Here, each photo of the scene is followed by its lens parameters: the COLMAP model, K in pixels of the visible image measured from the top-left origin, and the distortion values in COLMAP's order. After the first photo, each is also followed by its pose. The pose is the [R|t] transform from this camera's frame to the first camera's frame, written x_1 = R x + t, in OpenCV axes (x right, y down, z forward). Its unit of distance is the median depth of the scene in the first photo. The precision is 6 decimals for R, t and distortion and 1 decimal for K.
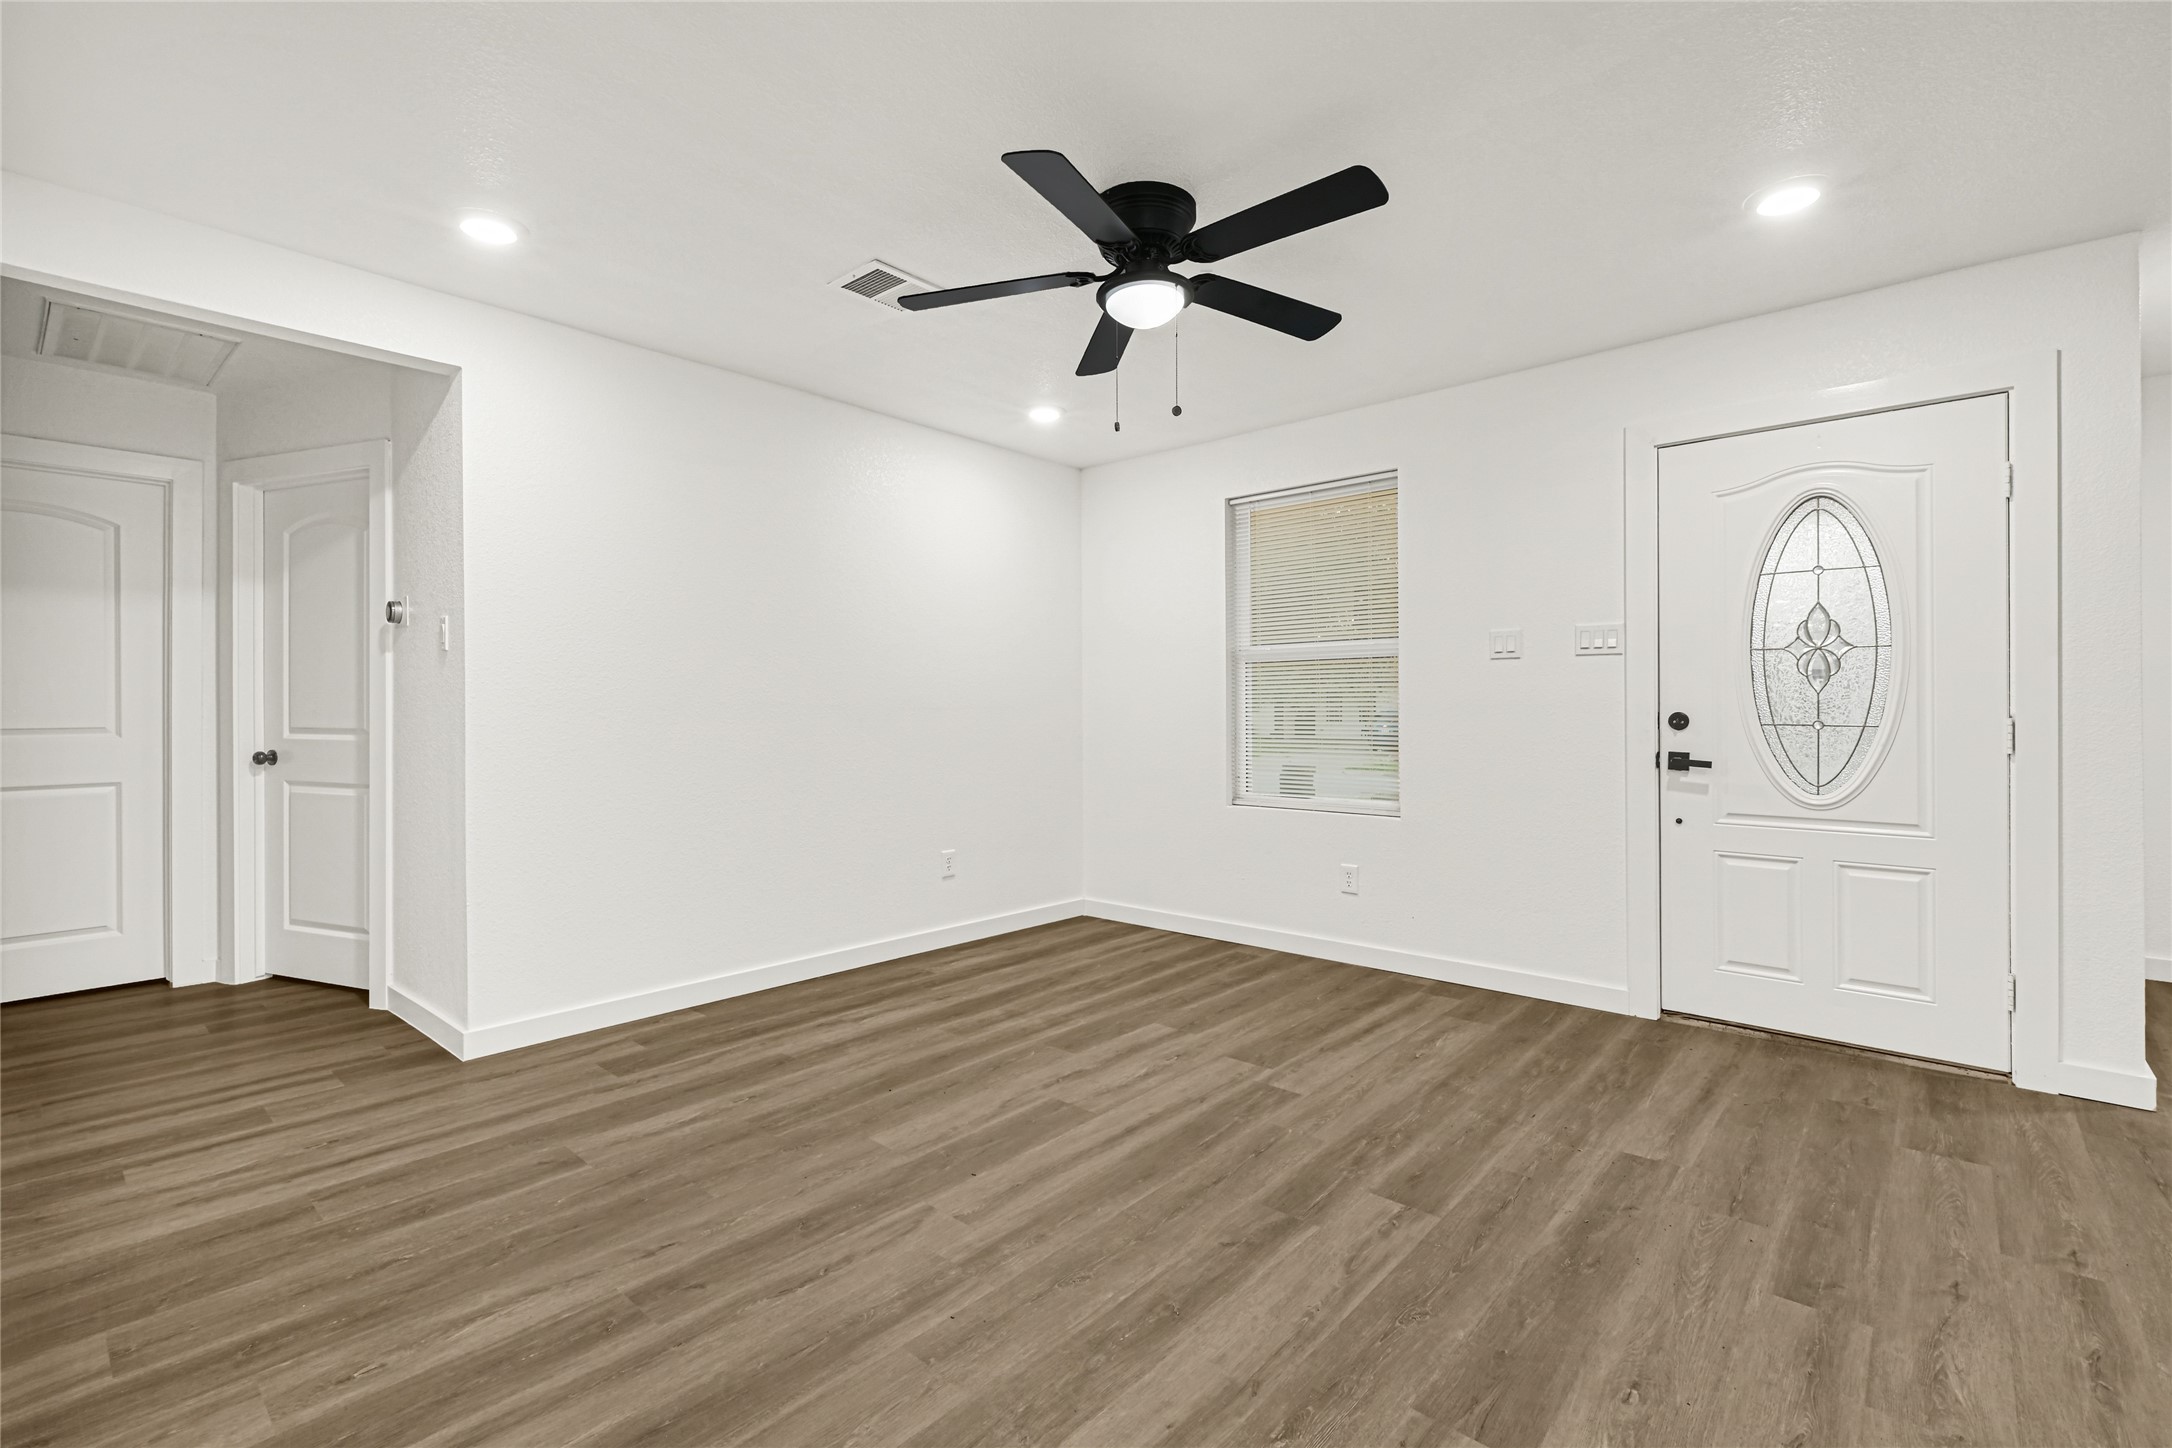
lens RADIAL K [[965.9, 0, 1086.0], [0, 965.9, 707.8], [0, 0, 1]] dist [-0.002444, -0.000515]
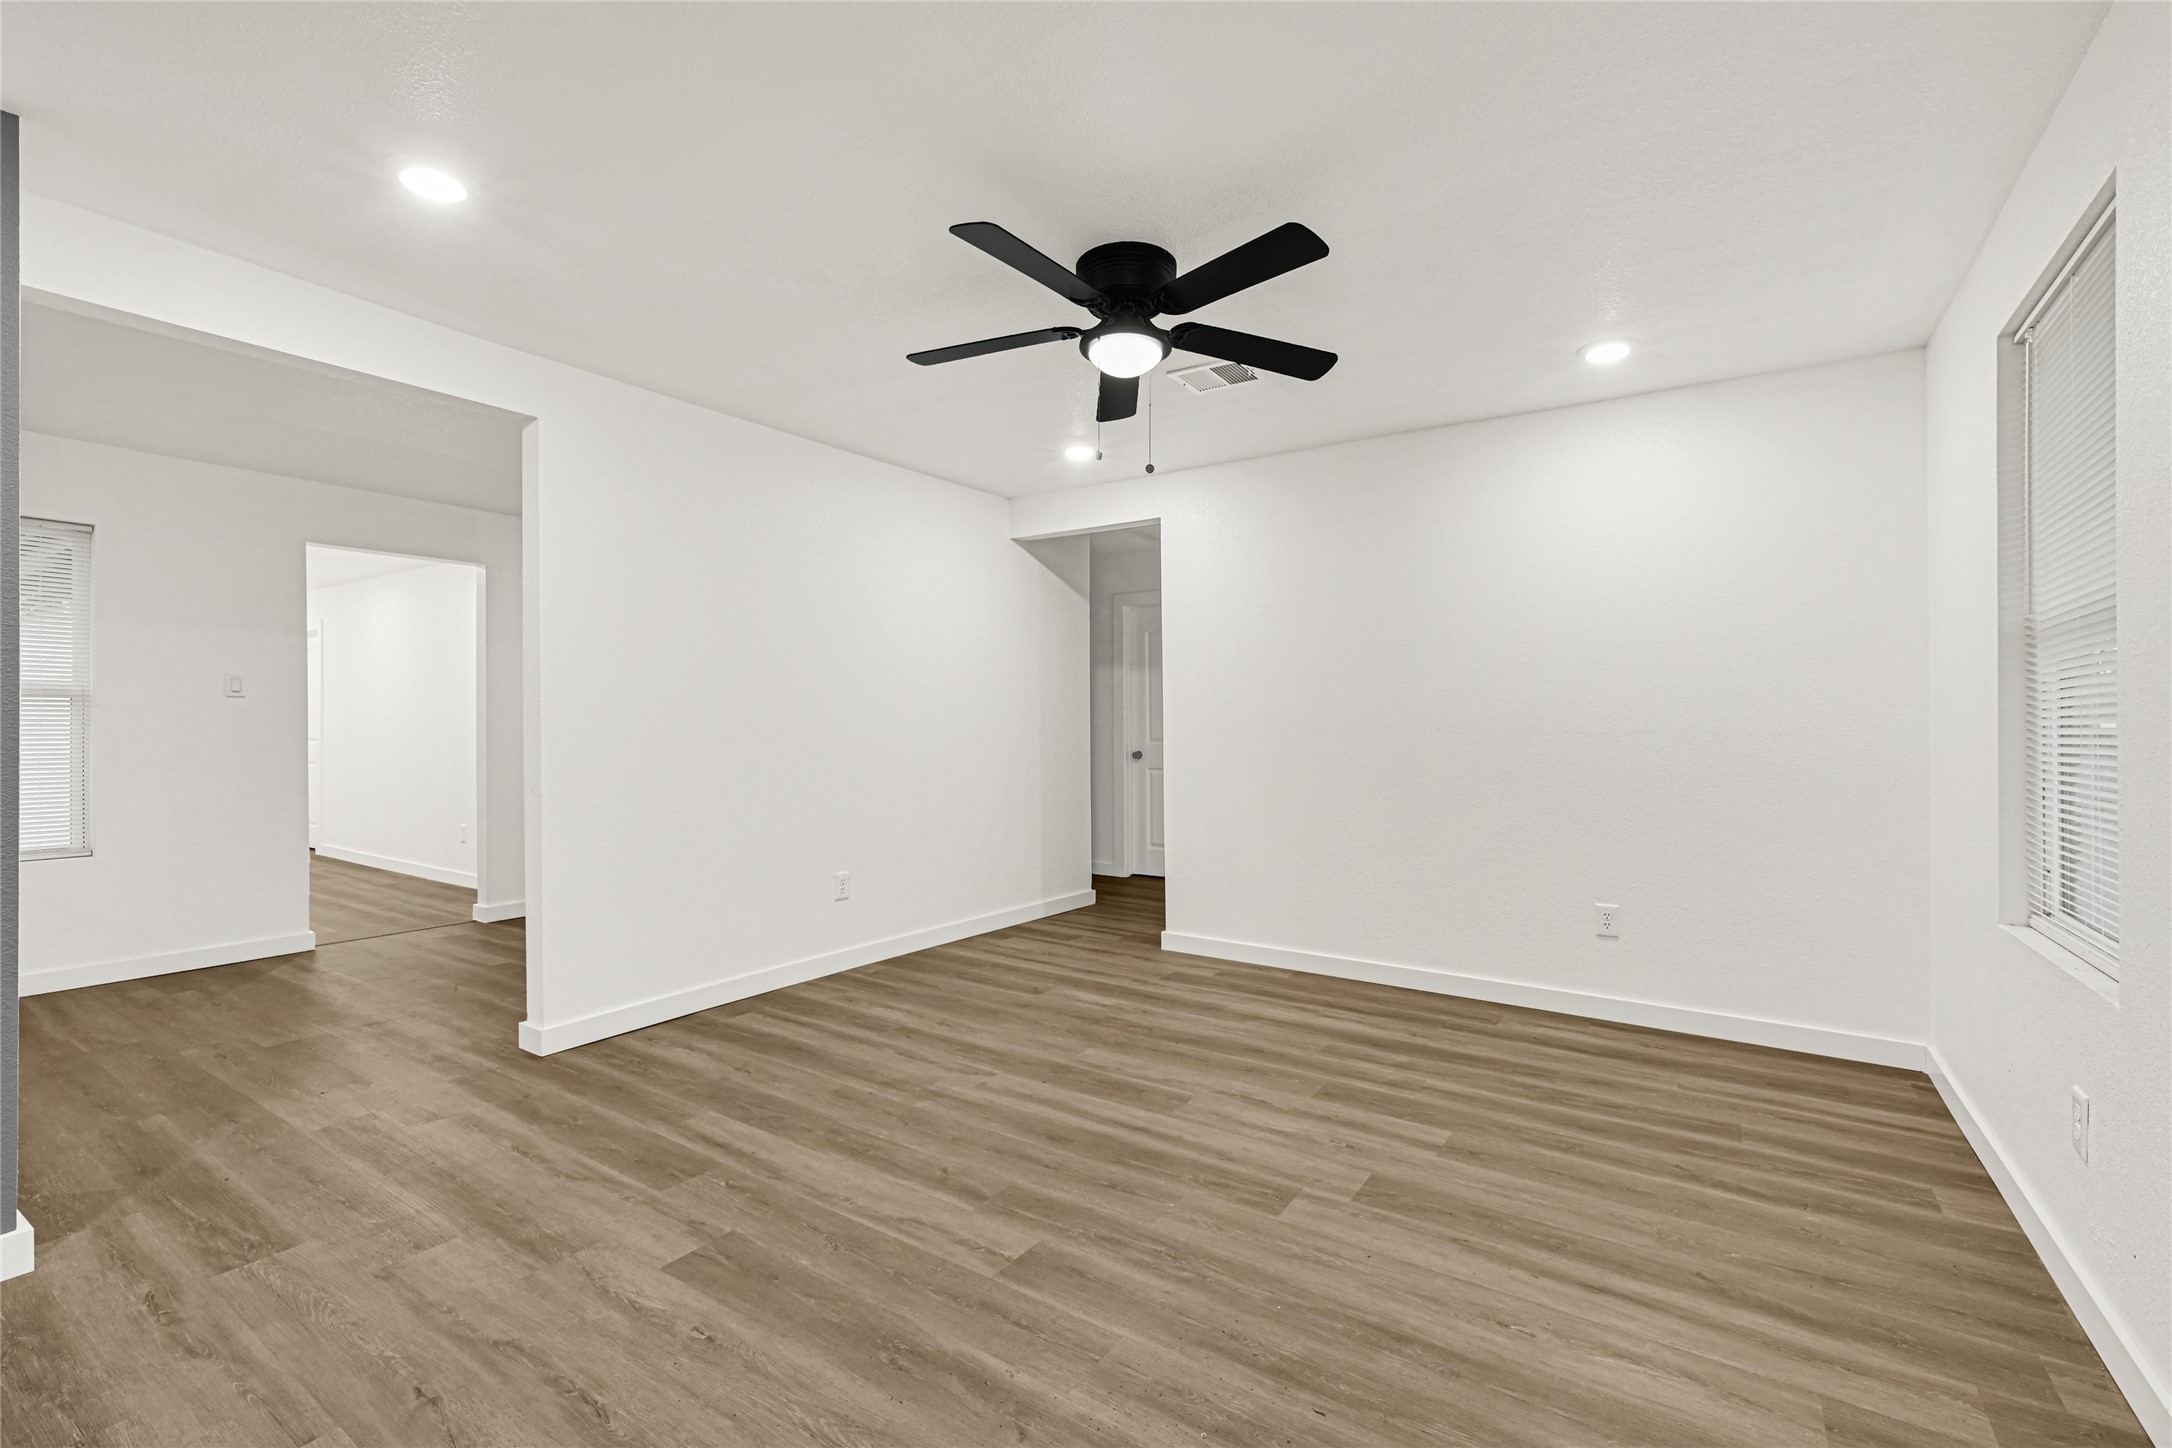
lens RADIAL K [[938.8, 0, 1082.8], [0, 938.8, 732.0], [0, 0, 1]] dist [-0.000100, 0.000168]
pose [[0.129219, 0.009270, -0.991573, 0.947443], [-0.004144, 0.999953, 0.008809, -0.008888], [0.991607, 0.002971, 0.129252, 0.715562]]
